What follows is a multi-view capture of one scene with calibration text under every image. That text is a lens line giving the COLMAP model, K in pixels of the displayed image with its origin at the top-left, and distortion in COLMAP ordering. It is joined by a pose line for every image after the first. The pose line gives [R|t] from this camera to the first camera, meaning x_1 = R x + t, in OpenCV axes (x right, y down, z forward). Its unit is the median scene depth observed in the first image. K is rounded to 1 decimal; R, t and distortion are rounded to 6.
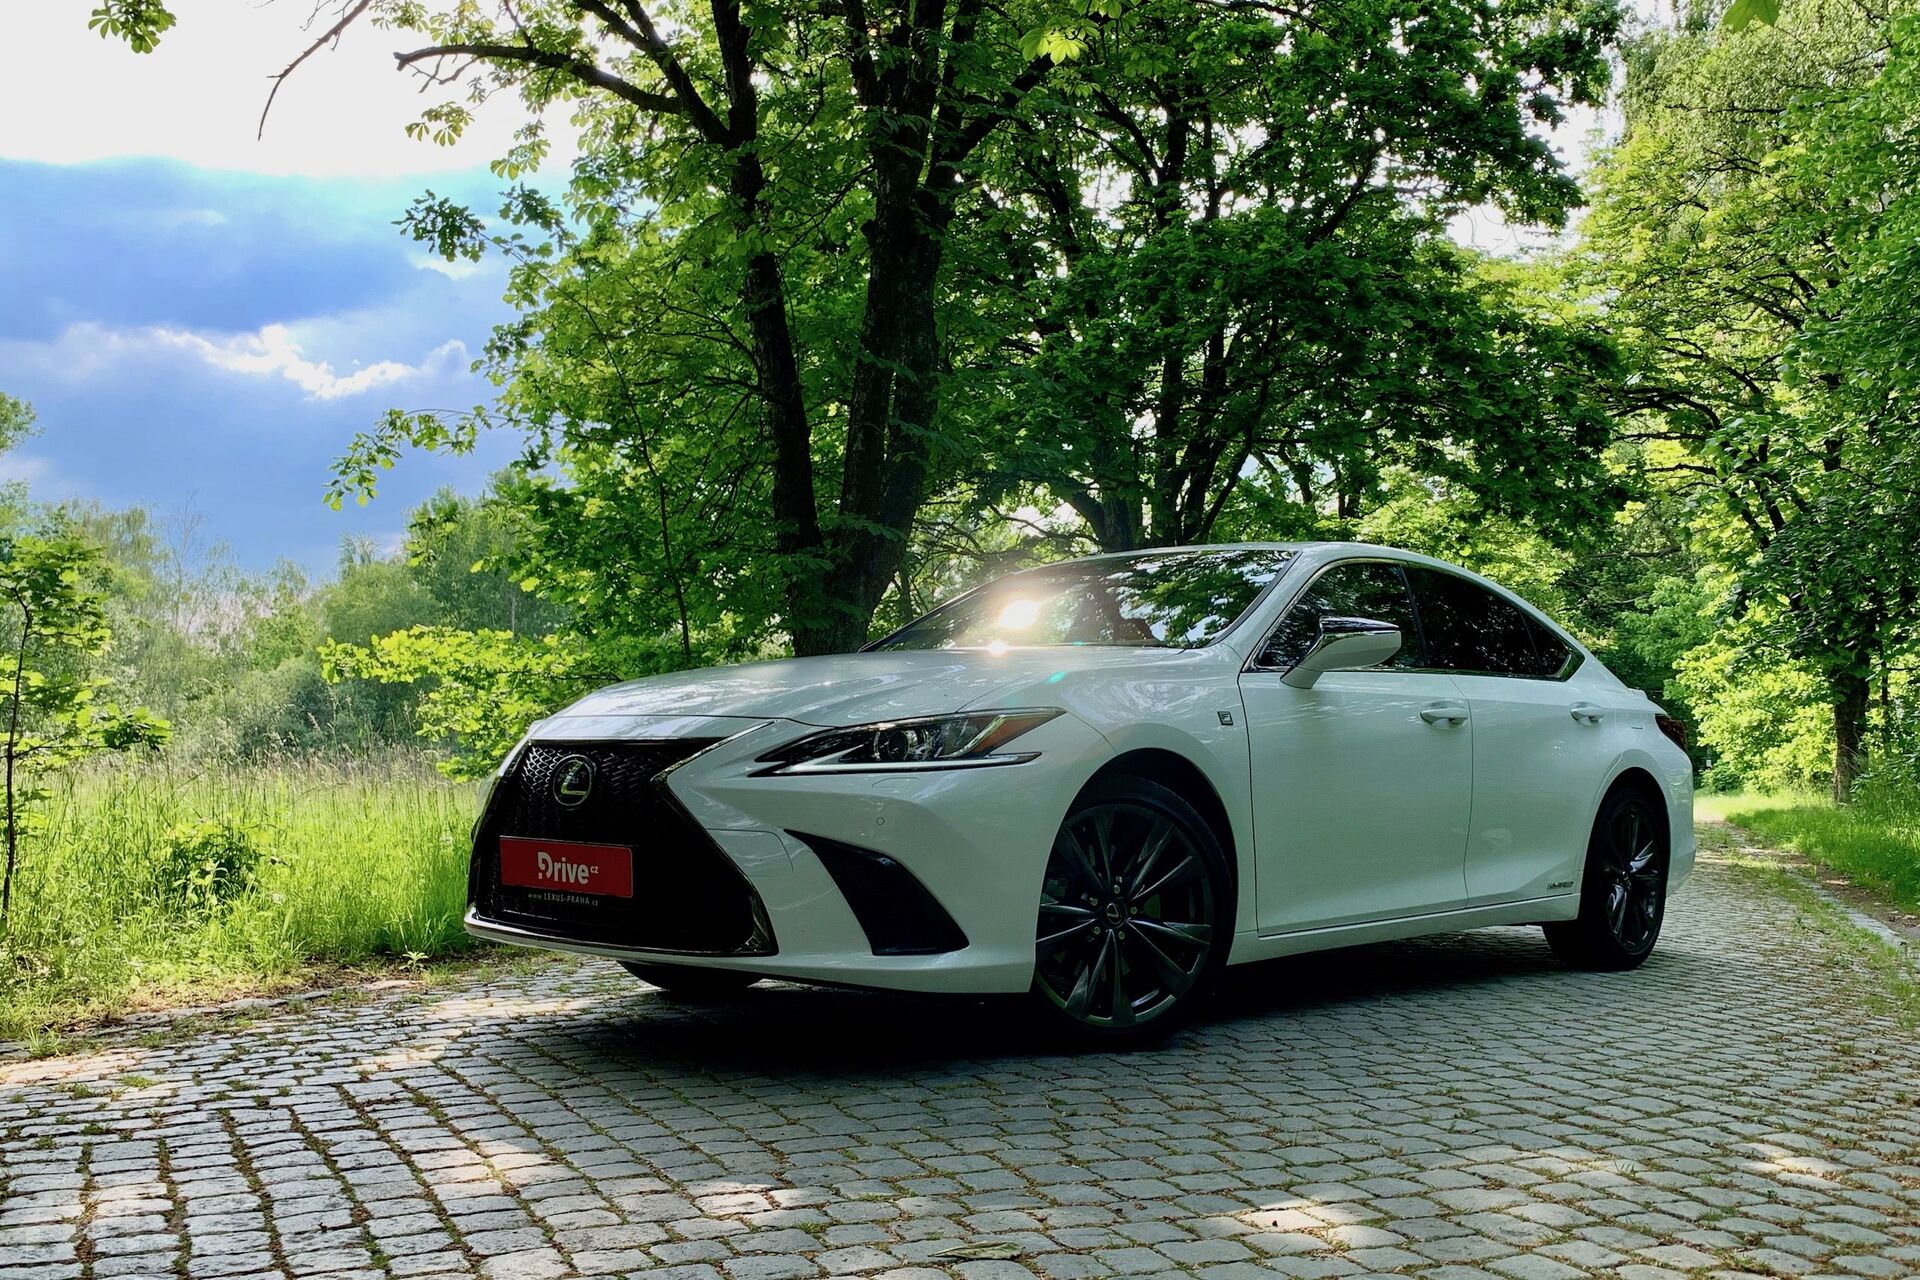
lens RADIAL K [[1616.3, 0, 959.8], [0, 1616.3, 645.2], [0, 0, 1]] dist [0.008435, 0.002742]
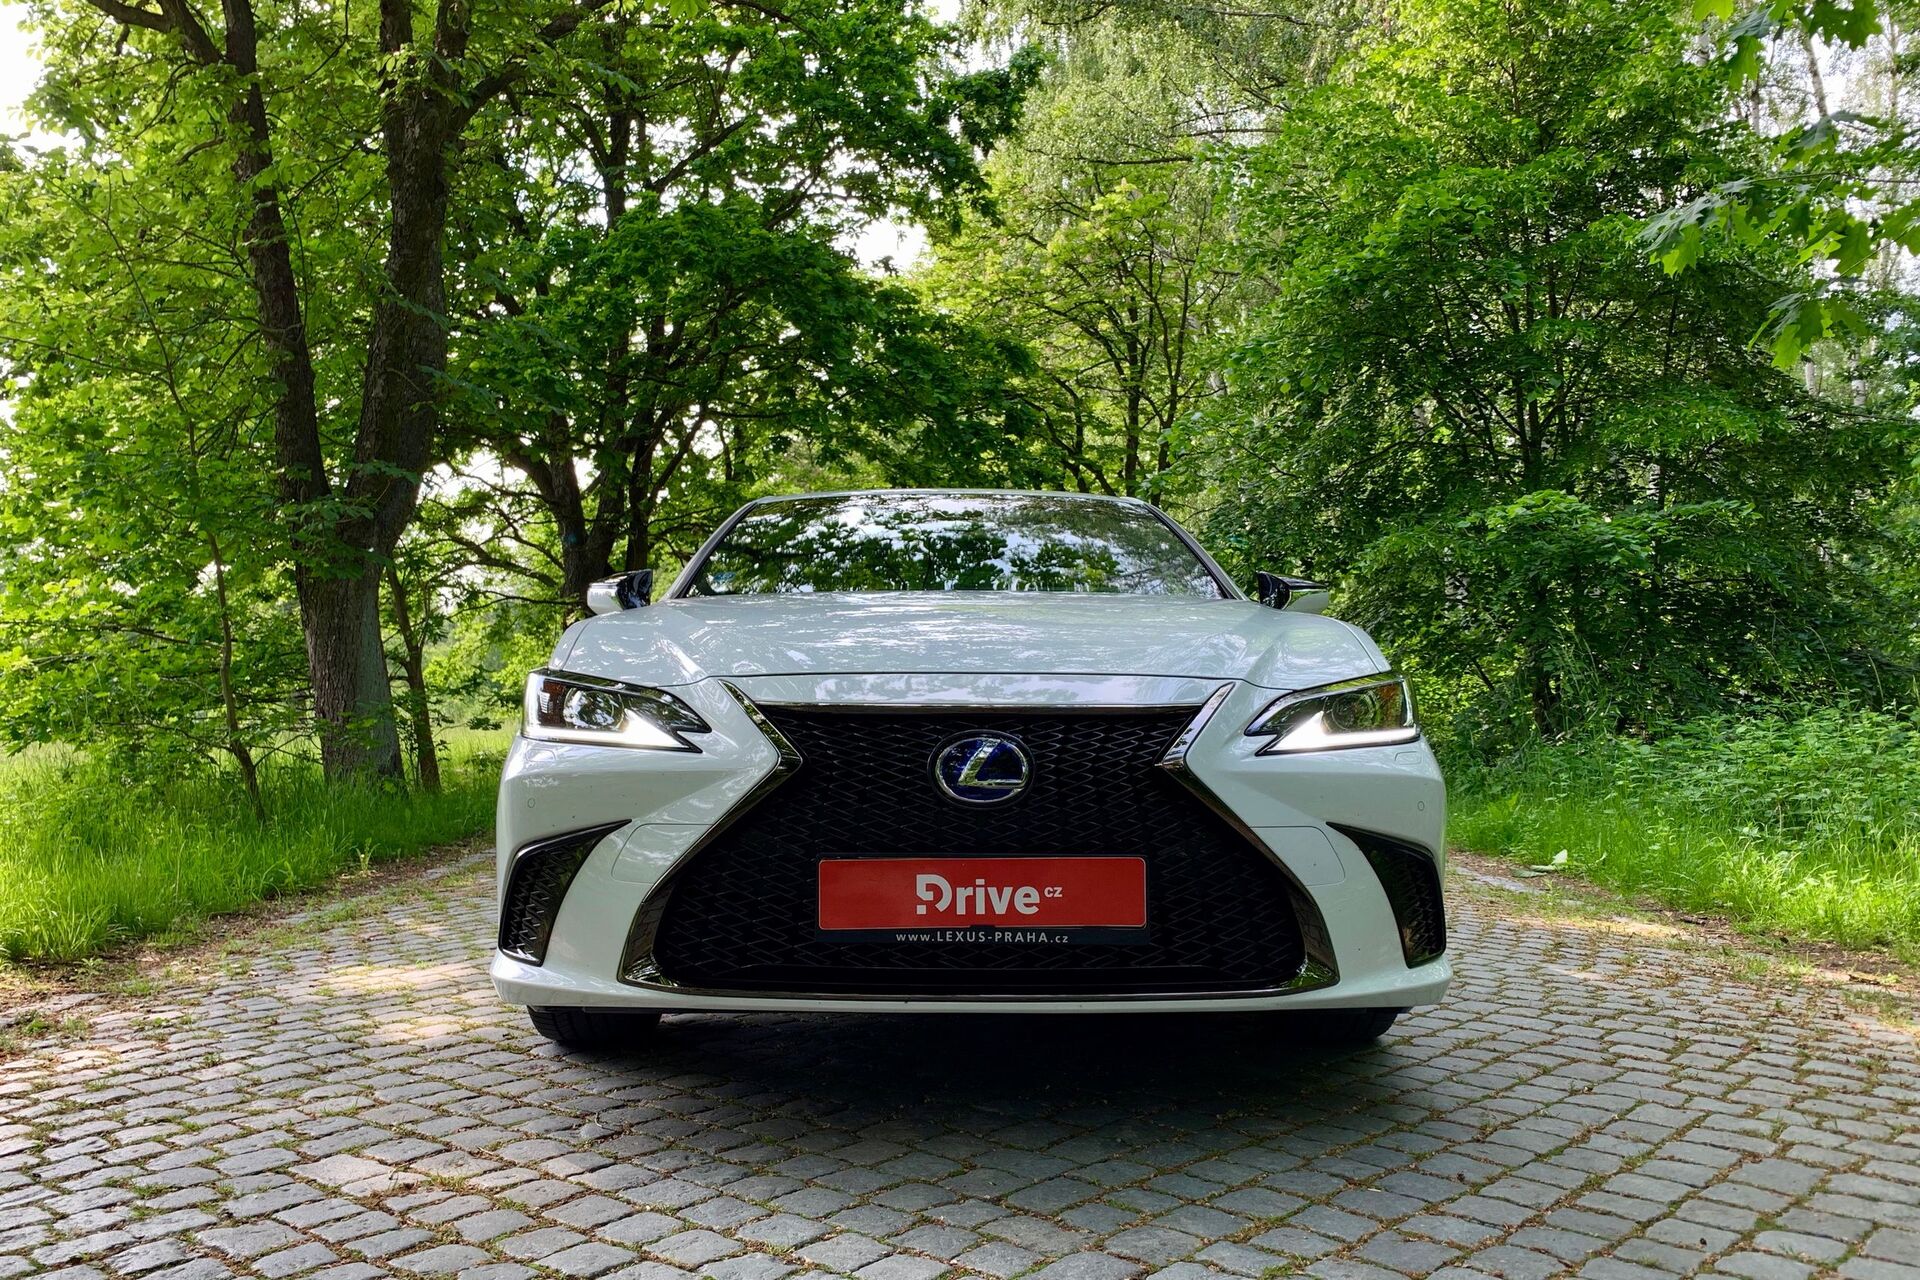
lens RADIAL K [[1486.6, 0, 960.2], [0, 1486.6, 634.4], [0, 0, 1]] dist [0.009096, -0.003430]
pose [[0.943040, 0.003219, 0.332665, -0.342845], [-0.010244, 0.999760, 0.019365, 0.008803], [-0.332523, -0.021670, 0.942846, 0.273139]]
